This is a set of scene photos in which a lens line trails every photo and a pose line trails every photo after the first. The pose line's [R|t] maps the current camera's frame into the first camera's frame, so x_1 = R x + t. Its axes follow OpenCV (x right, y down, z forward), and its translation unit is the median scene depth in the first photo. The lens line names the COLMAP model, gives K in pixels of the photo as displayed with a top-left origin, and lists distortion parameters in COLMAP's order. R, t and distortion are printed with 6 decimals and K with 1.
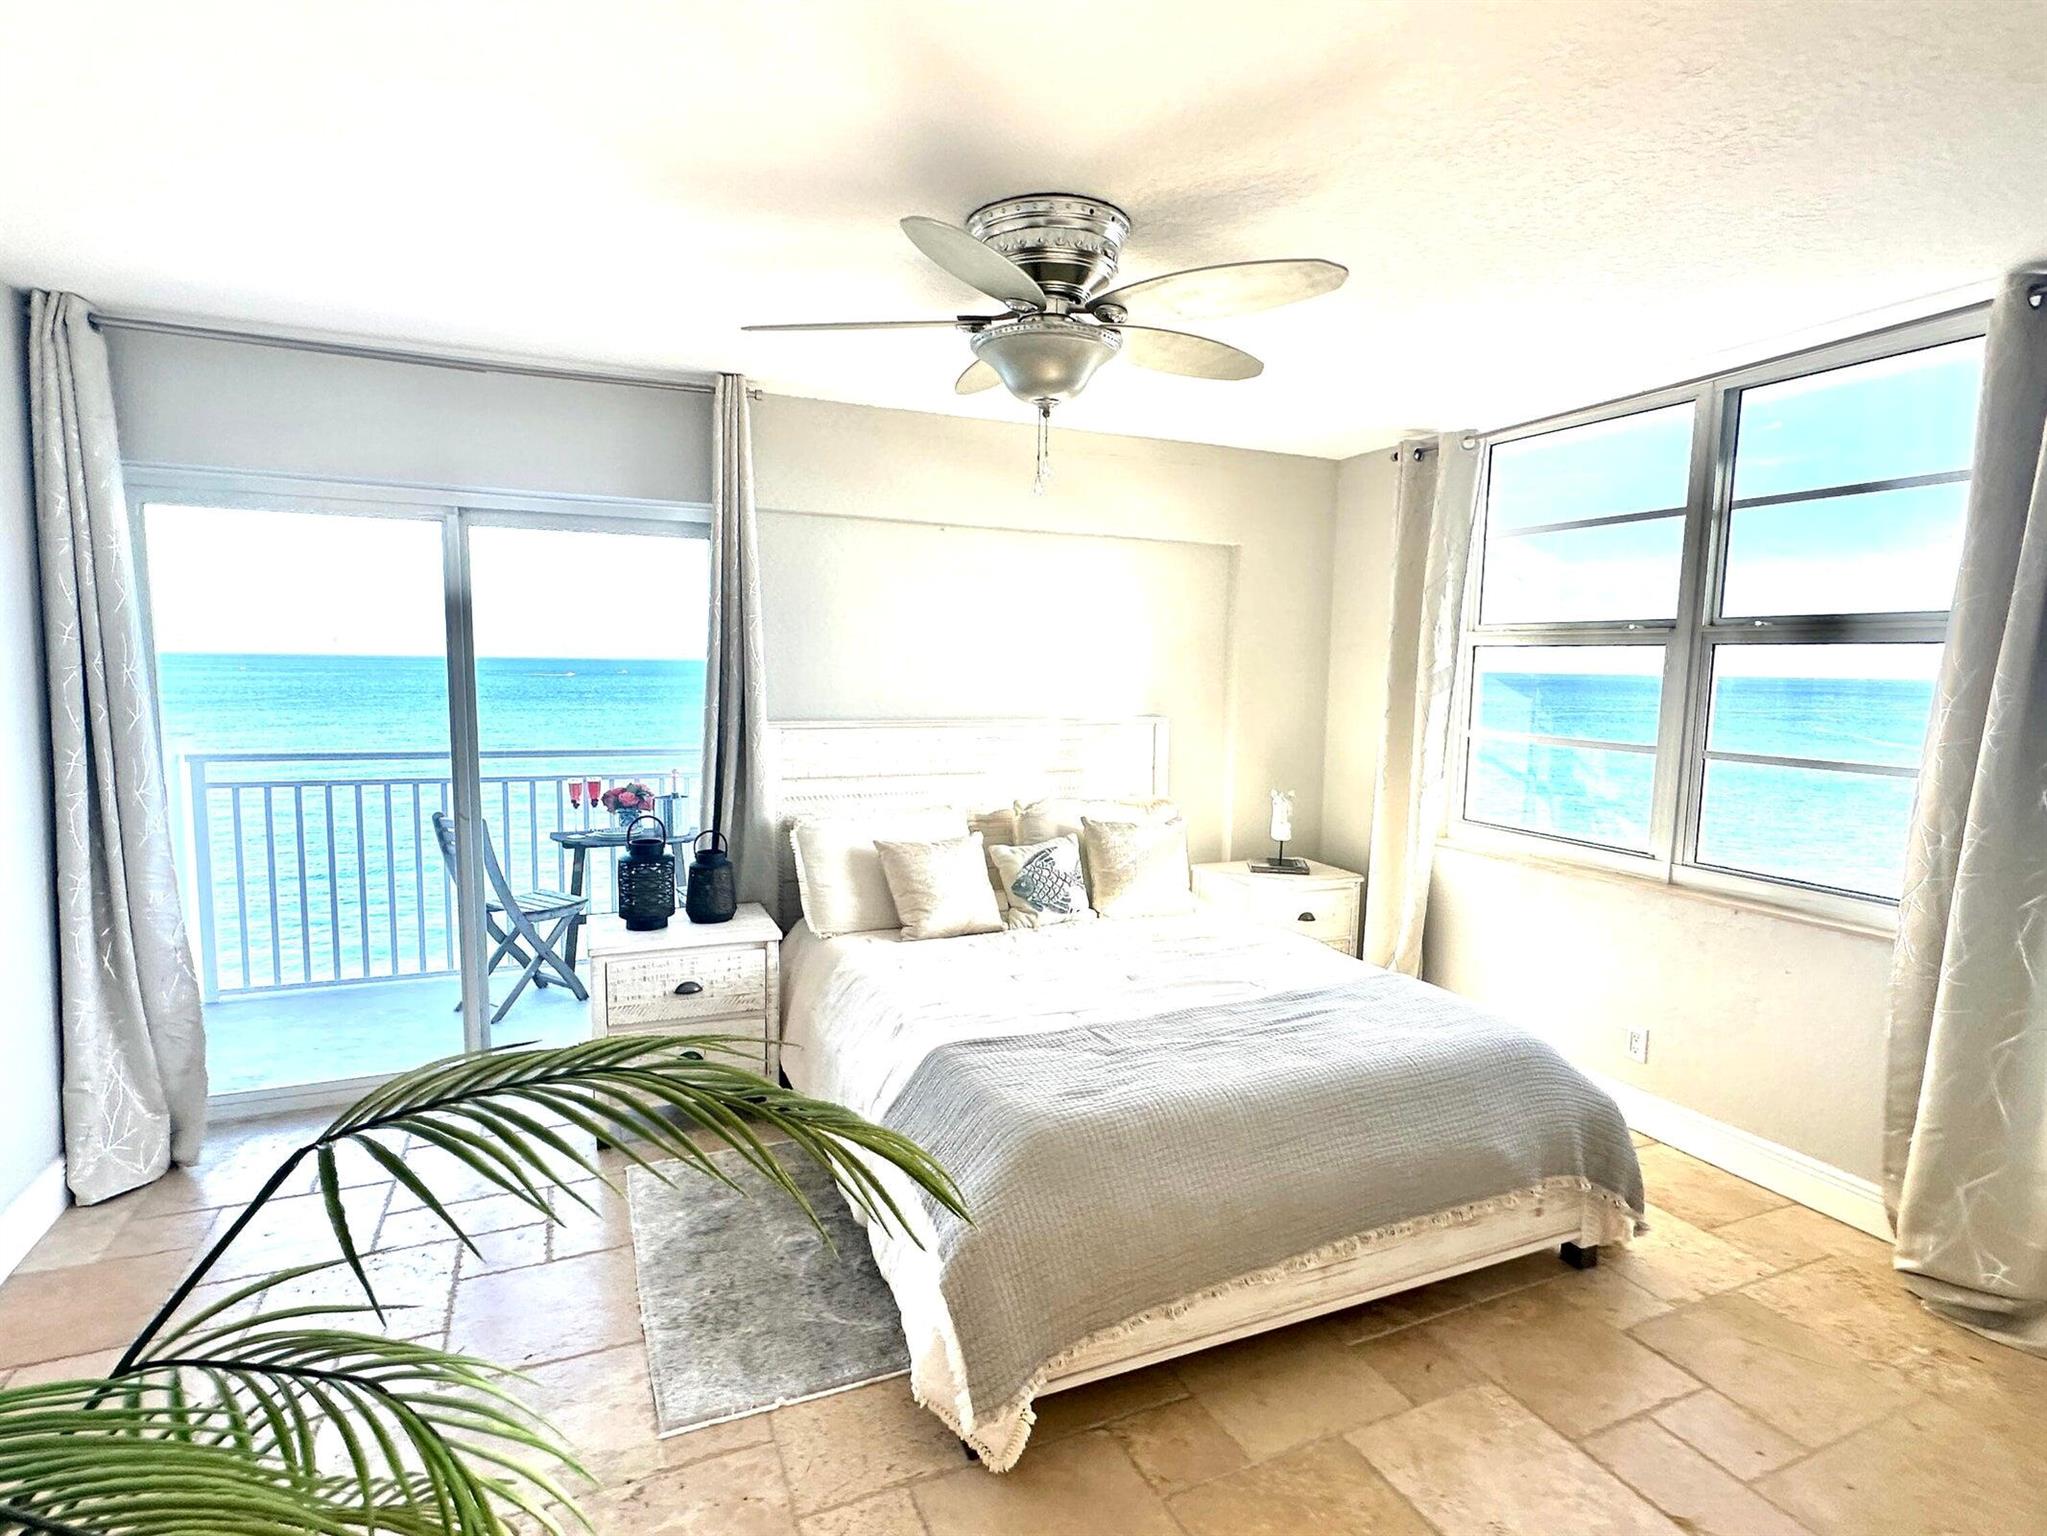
lens RADIAL K [[1041.5, 0, 1021.4], [0, 1041.5, 773.6], [0, 0, 1]] dist [0.000373, 0.000005]
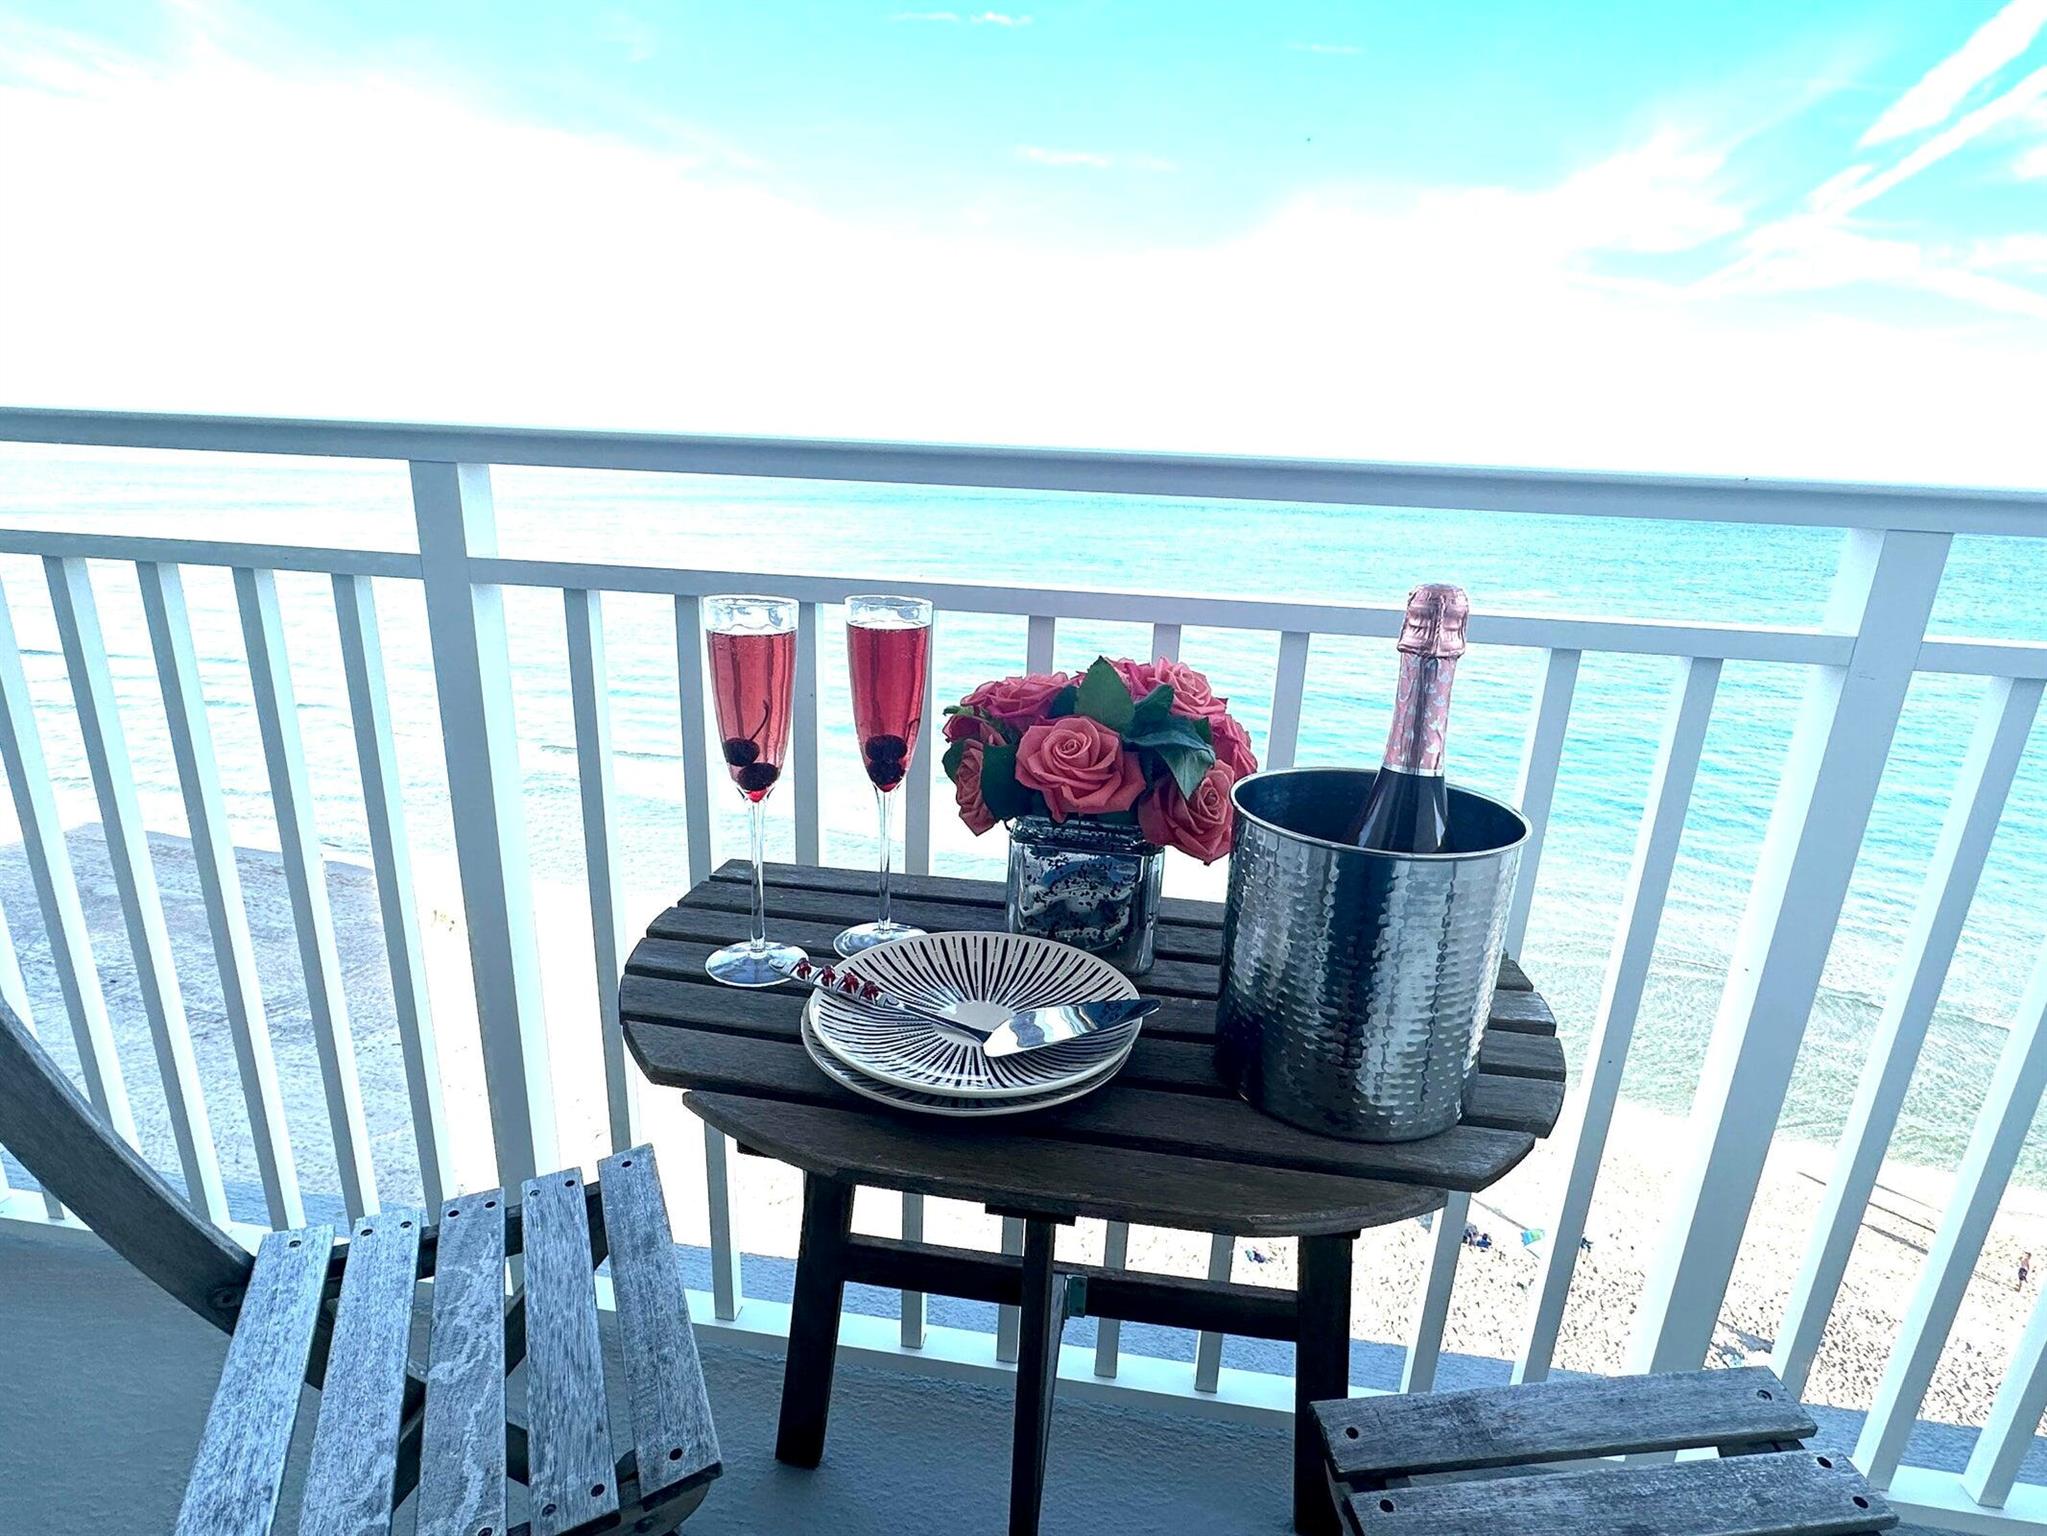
lens RADIAL K [[1041.5, 0, 1021.7], [0, 1041.5, 768.7], [0, 0, 1]] dist [0.000373, 0.000005]
pose [[0.843995, 0.170442, -0.508549, -0.309404], [-0.079412, 0.977424, 0.195795, -0.003522], [0.530440, -0.124865, 0.838476, 0.873559]]
